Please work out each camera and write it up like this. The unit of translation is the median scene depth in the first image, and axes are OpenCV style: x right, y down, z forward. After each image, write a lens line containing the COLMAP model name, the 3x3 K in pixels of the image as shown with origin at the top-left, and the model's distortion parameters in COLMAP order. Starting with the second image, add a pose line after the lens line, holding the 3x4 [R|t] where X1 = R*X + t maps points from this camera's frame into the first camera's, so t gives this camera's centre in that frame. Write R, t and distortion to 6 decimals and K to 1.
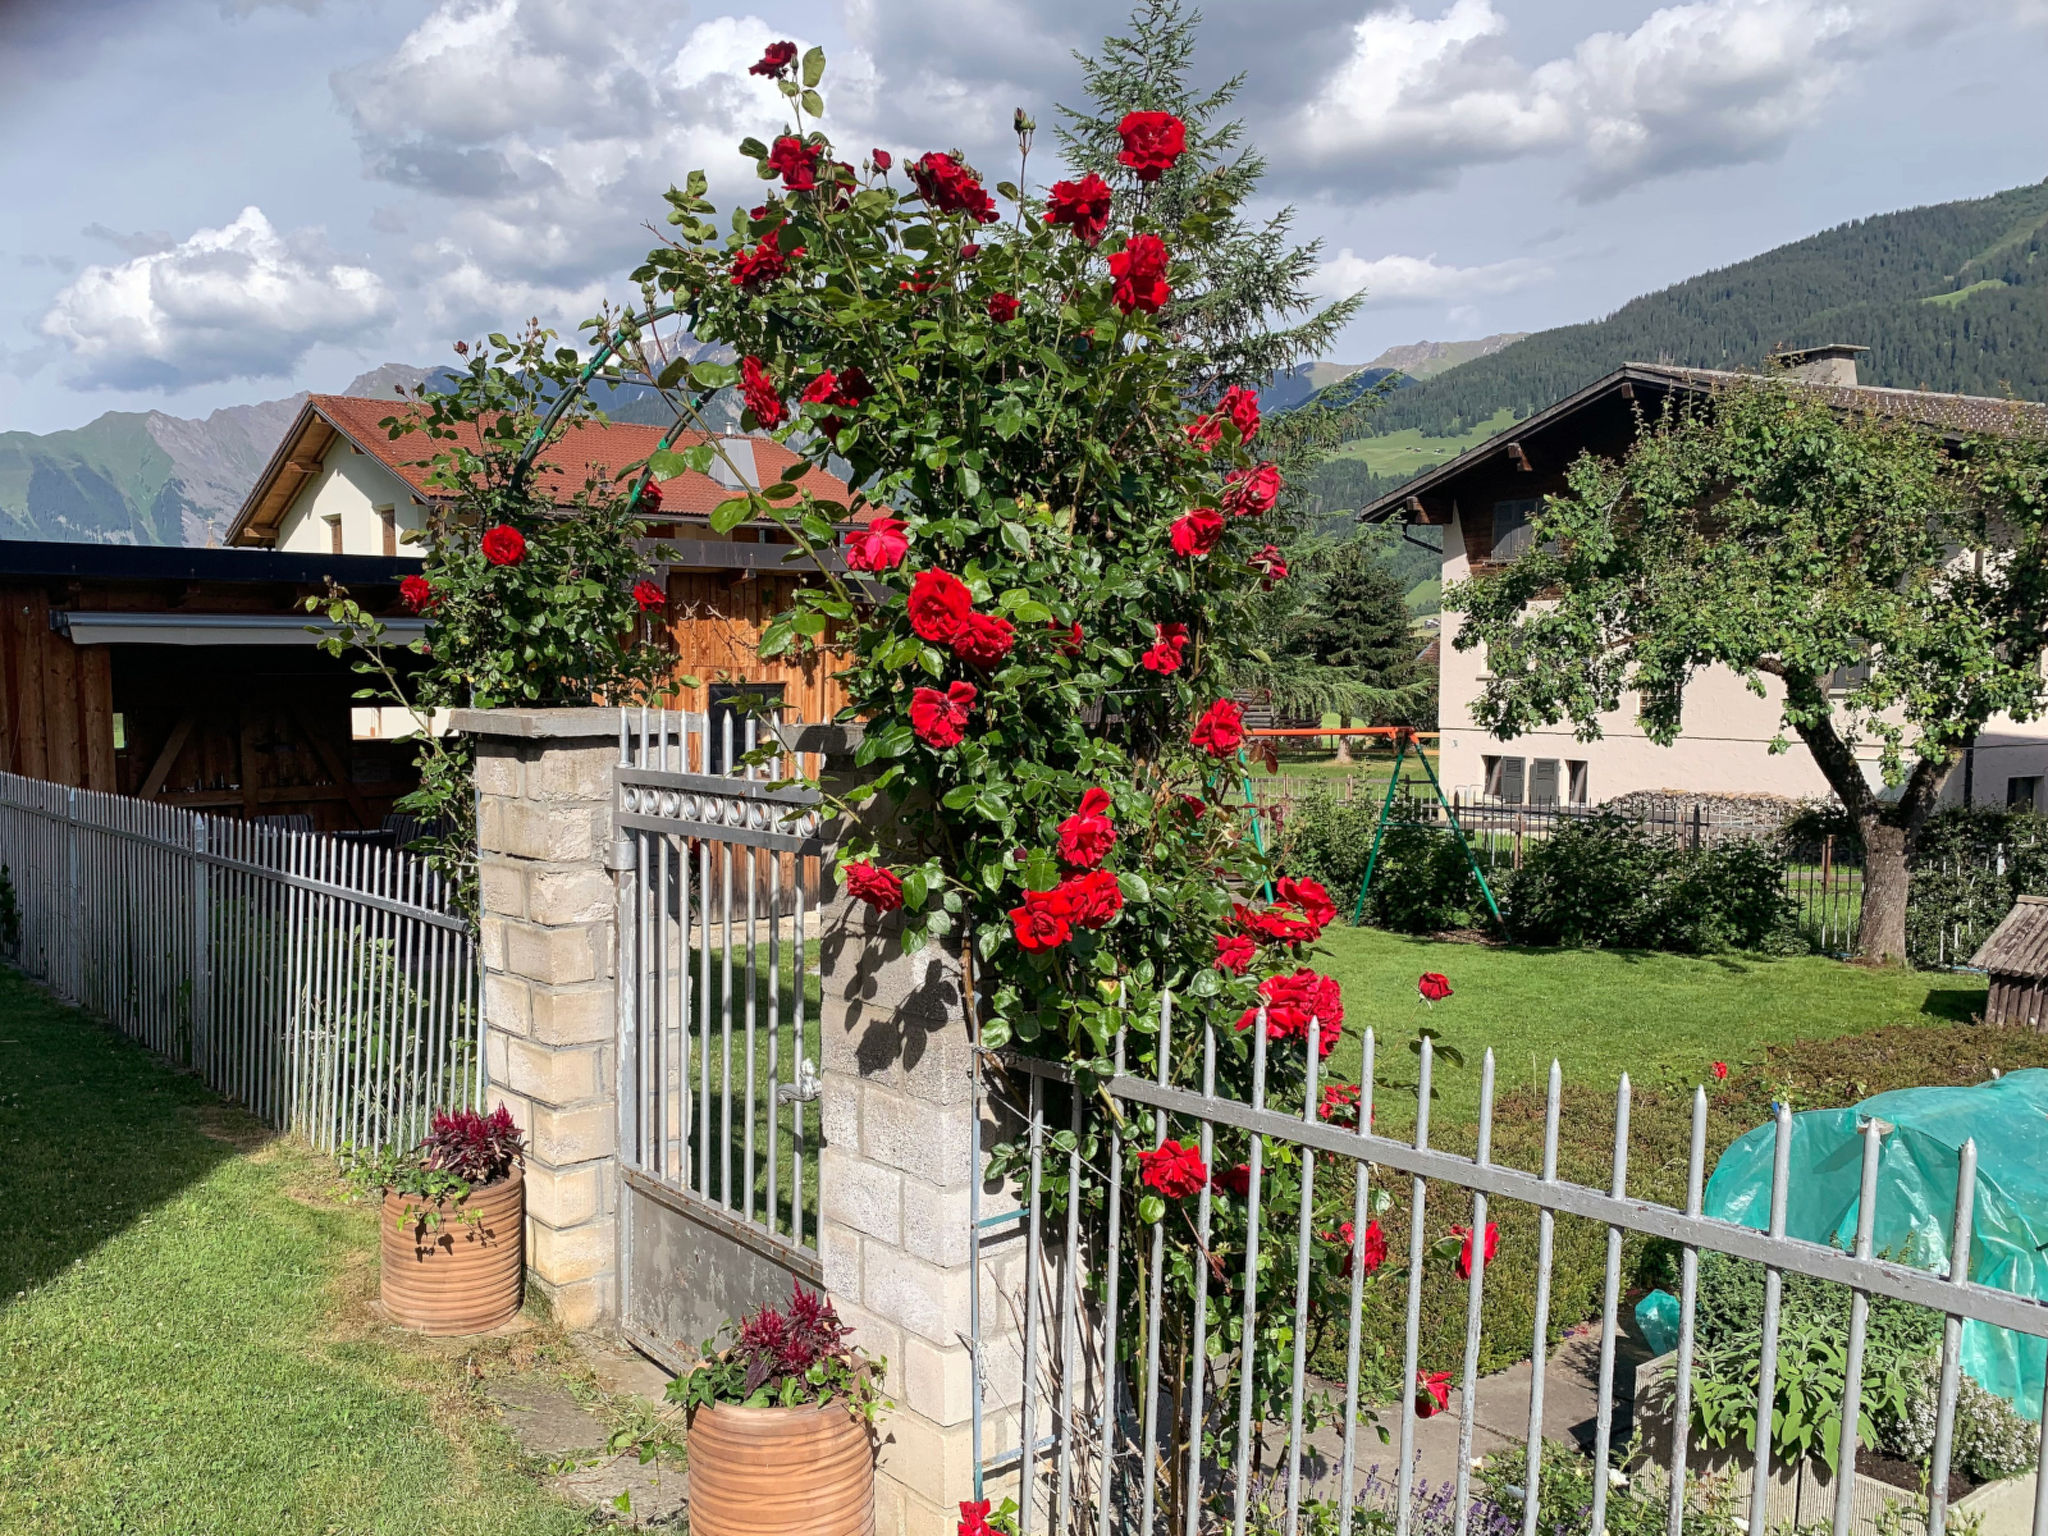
lens RADIAL K [[1542.2, 0, 1023.3], [0, 1542.2, 777.9], [0, 0, 1]] dist [-0.002710, 0.012793]
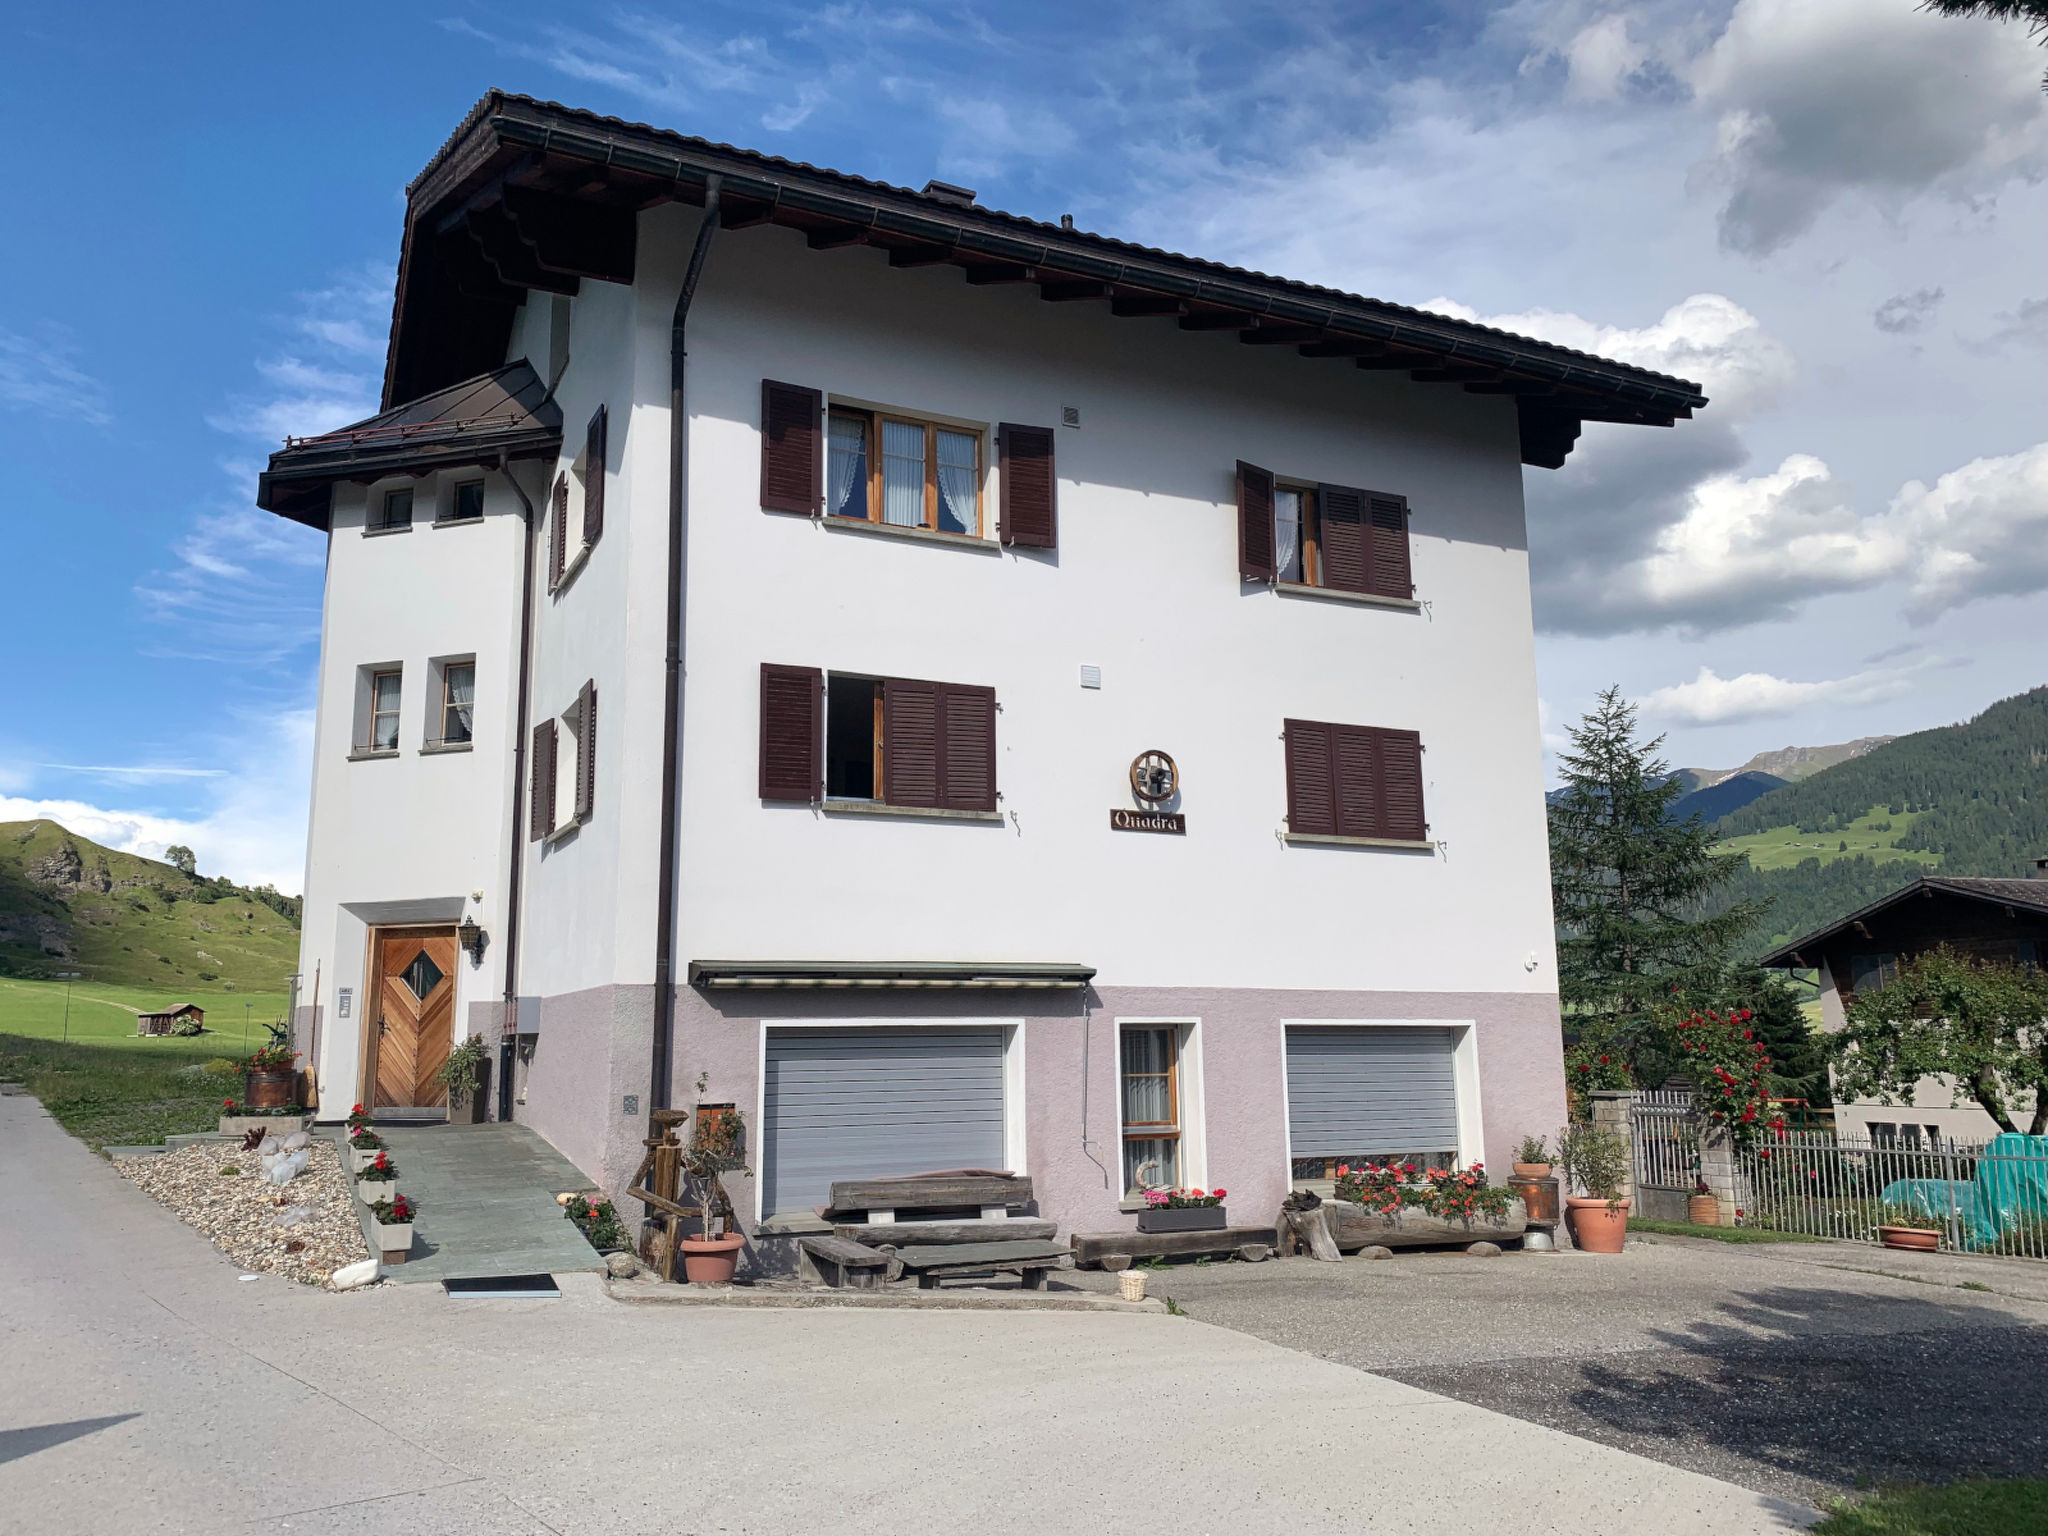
lens RADIAL K [[1542.2, 0, 1014.6], [0, 1542.2, 764.6], [0, 0, 1]] dist [-0.002710, 0.012793]
pose [[0.973534, -0.061038, -0.220240, -0.092581], [0.002447, 0.966404, -0.257016, 0.018894], [0.228529, 0.249675, 0.940977, -0.402474]]
